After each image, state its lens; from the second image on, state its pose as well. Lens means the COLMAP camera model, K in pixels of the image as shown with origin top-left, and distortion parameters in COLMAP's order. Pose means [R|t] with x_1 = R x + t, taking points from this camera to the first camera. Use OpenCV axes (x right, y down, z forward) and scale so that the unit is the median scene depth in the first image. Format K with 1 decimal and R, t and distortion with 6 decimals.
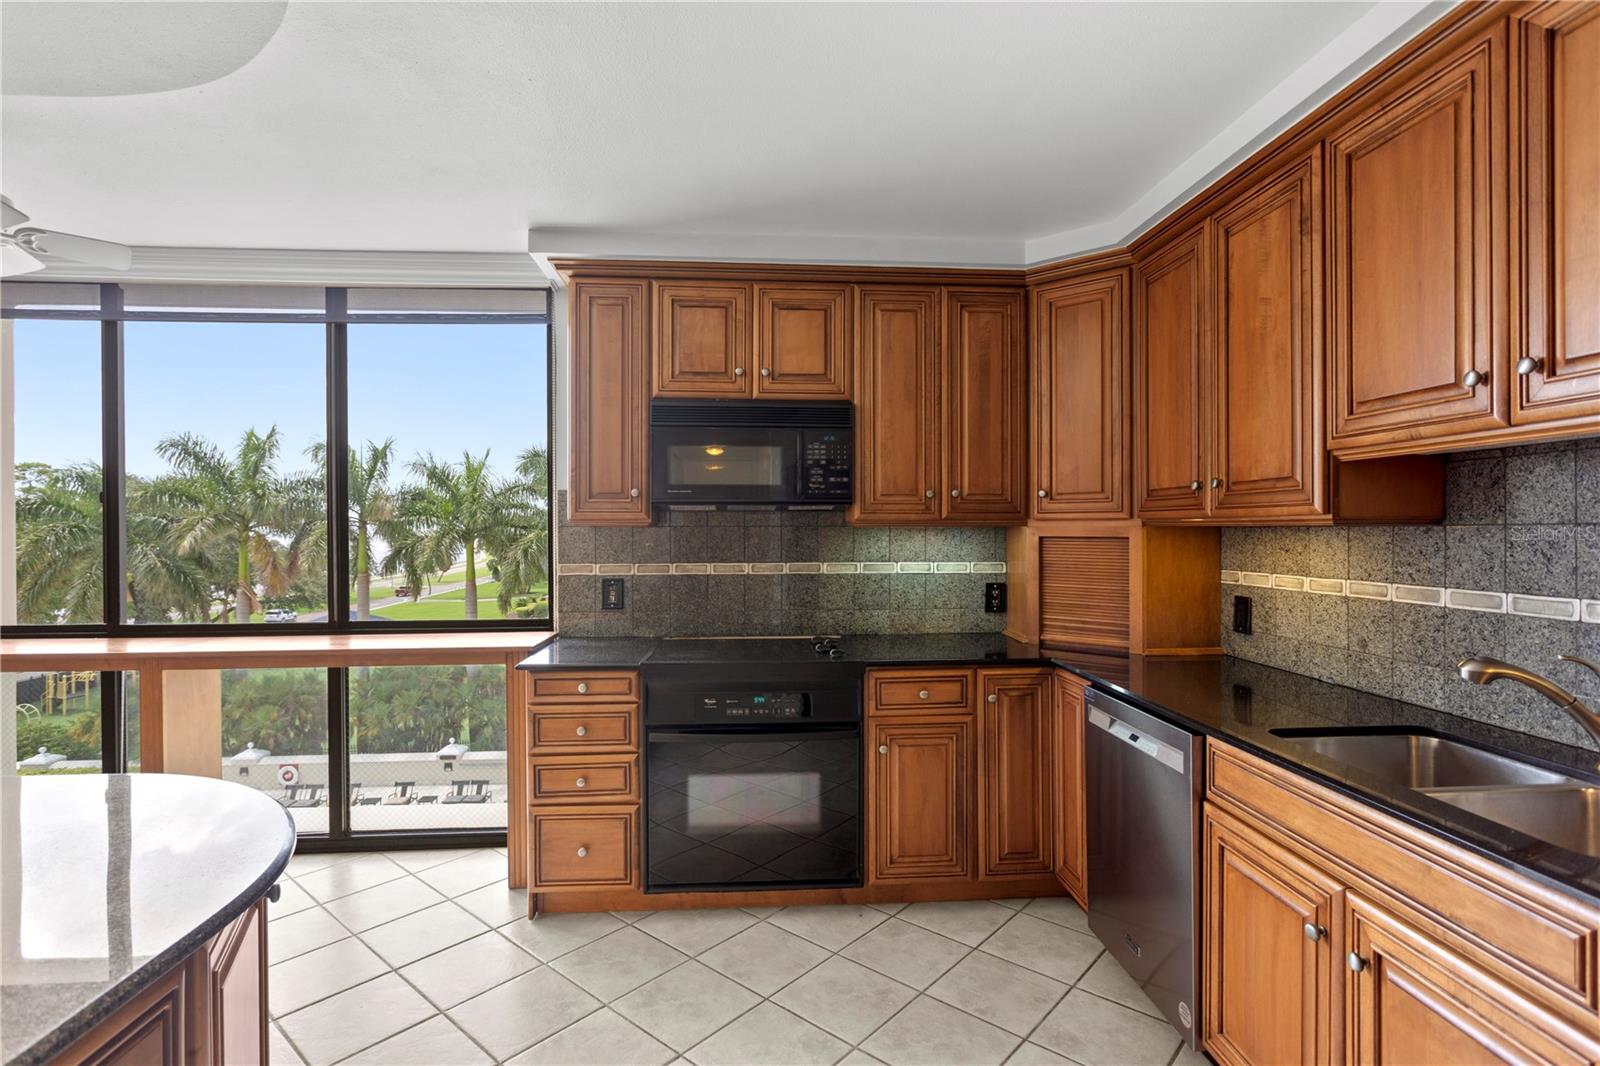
lens RADIAL K [[793.2, 0, 800.0], [0, 793.2, 533.0], [0, 0, 1]] dist [-0.013068, 0.007620]
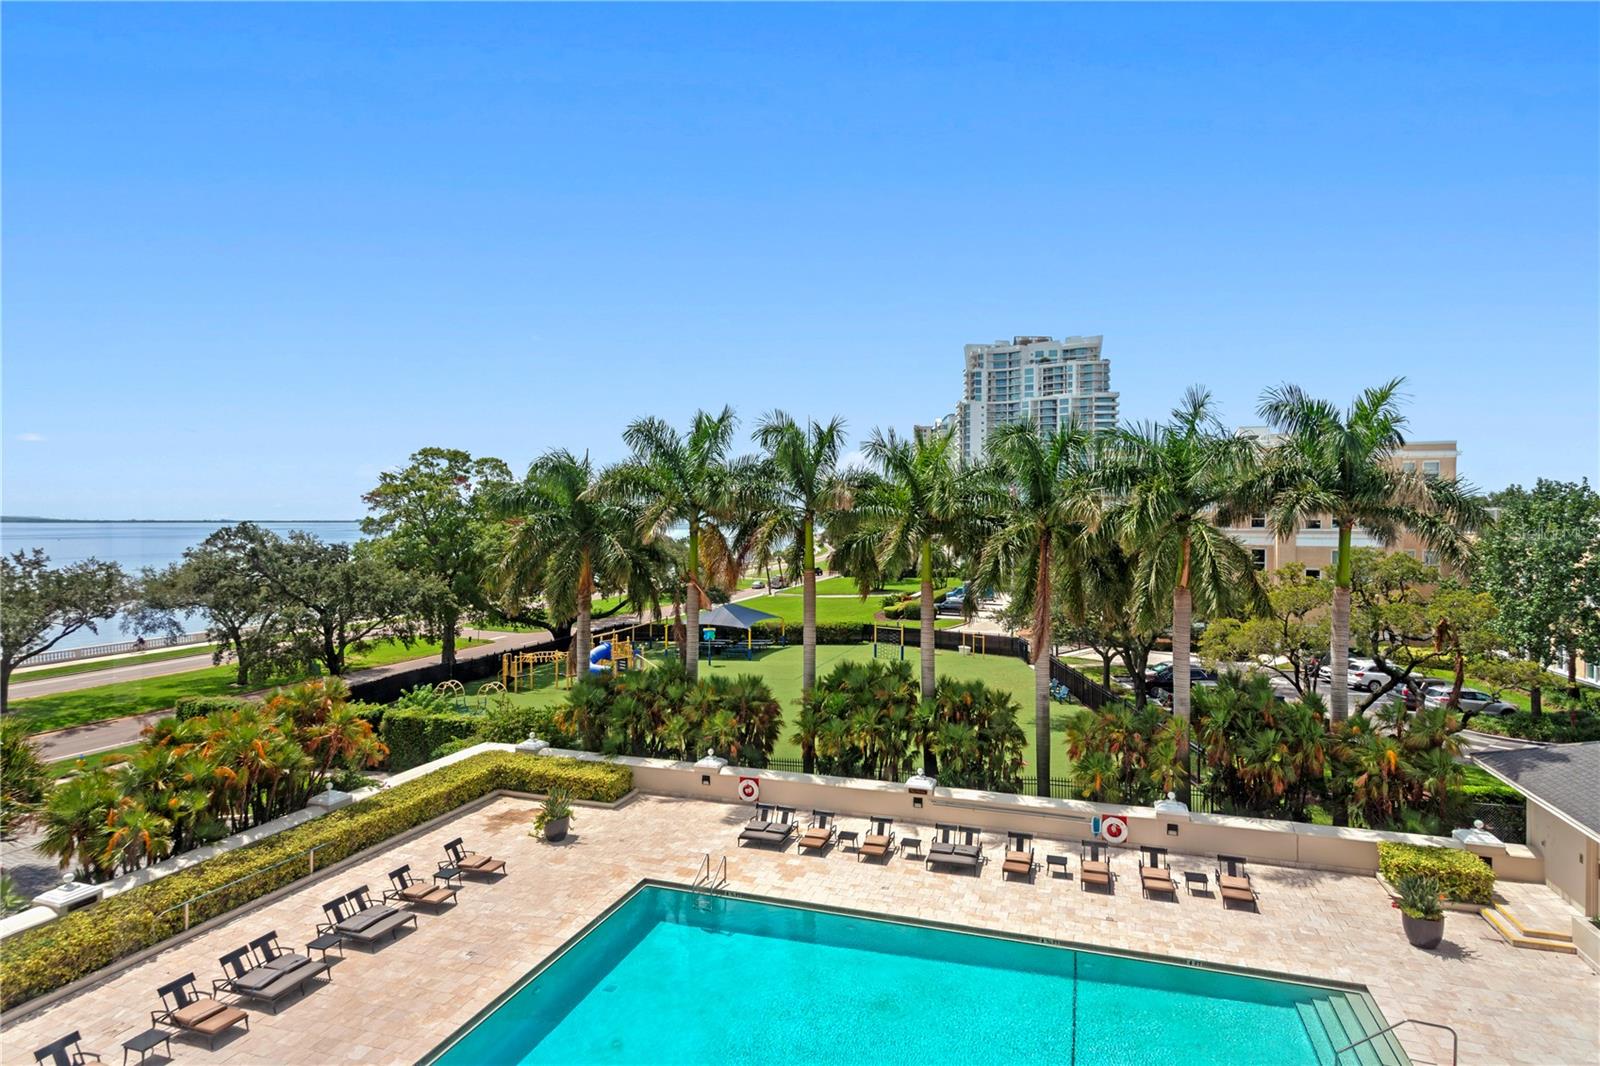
lens RADIAL K [[869.6, 0, 798.3], [0, 869.6, 527.8], [0, 0, 1]] dist [-0.003417, 0.005273]
pose [[0.924931, 0.008960, -0.380029, -2.193443], [-0.008426, 0.999960, 0.003068, 0.005466], [0.380042, 0.000365, 0.924969, 0.938240]]
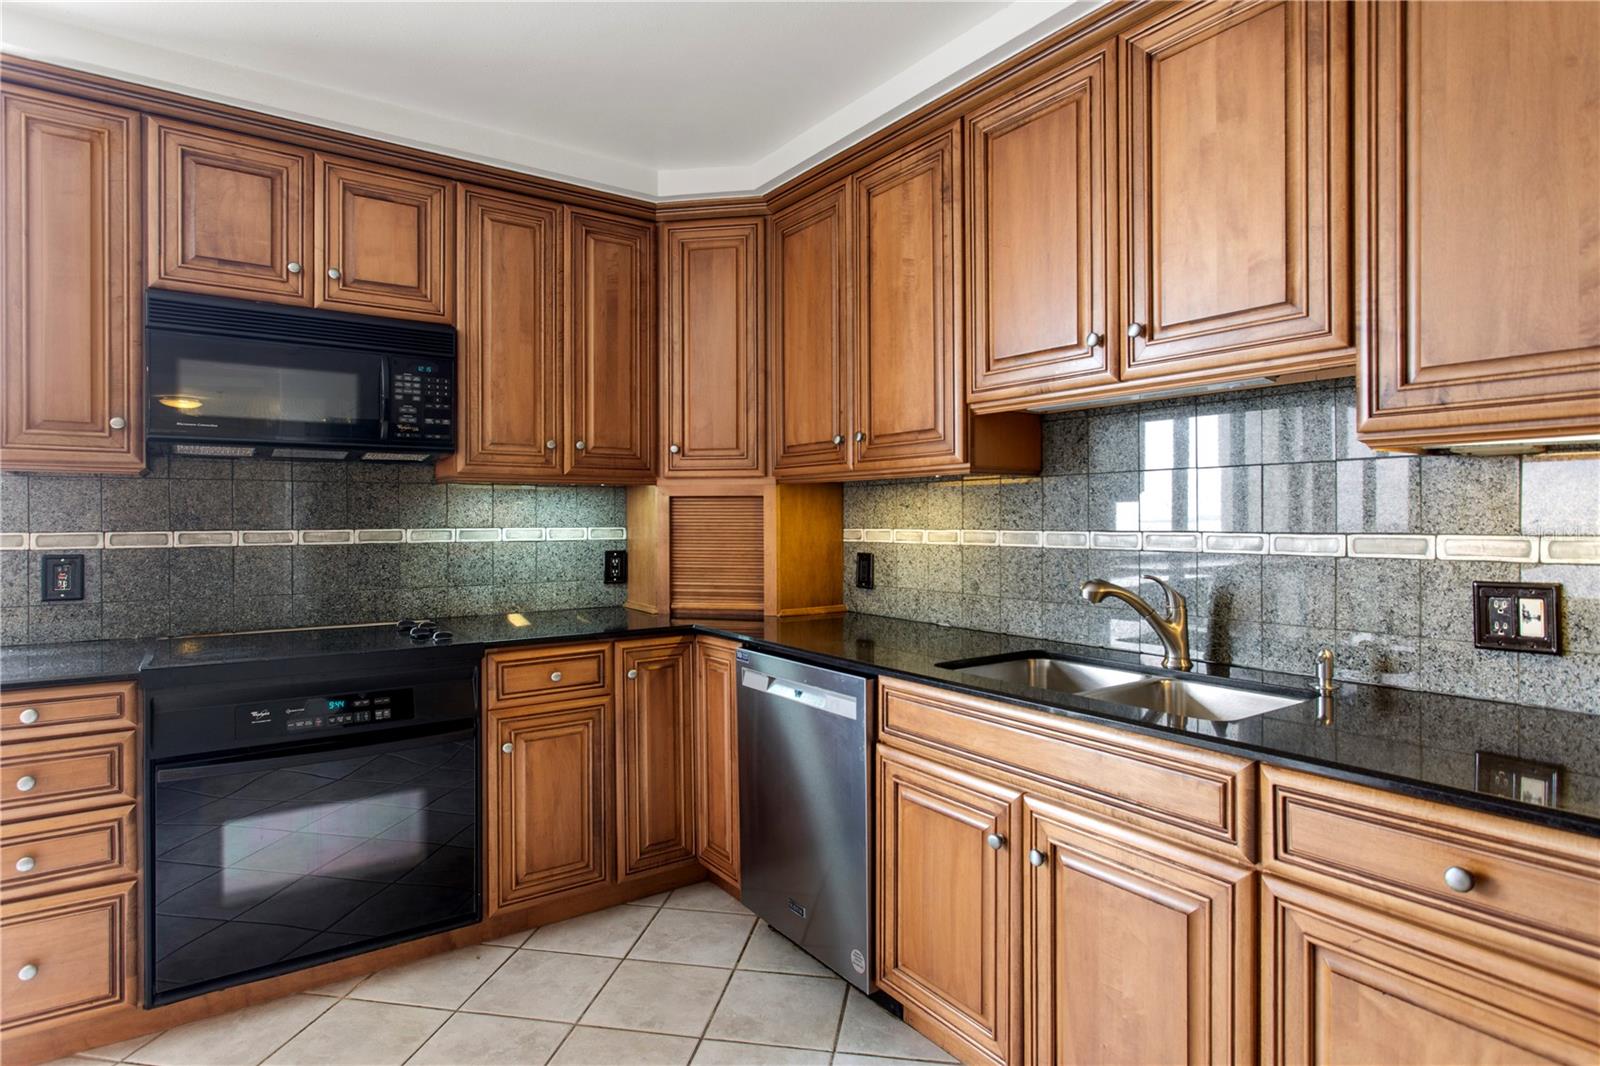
lens RADIAL K [[861.6, 0, 800.0], [0, 861.6, 520.3], [0, 0, 1]] dist [-0.004470, 0.003860]
pose [[0.856058, -0.002159, 0.516875, -0.088253], [0.003911, 0.999990, -0.002301, 0.036143], [-0.516865, 0.003991, 0.856058, 0.068386]]
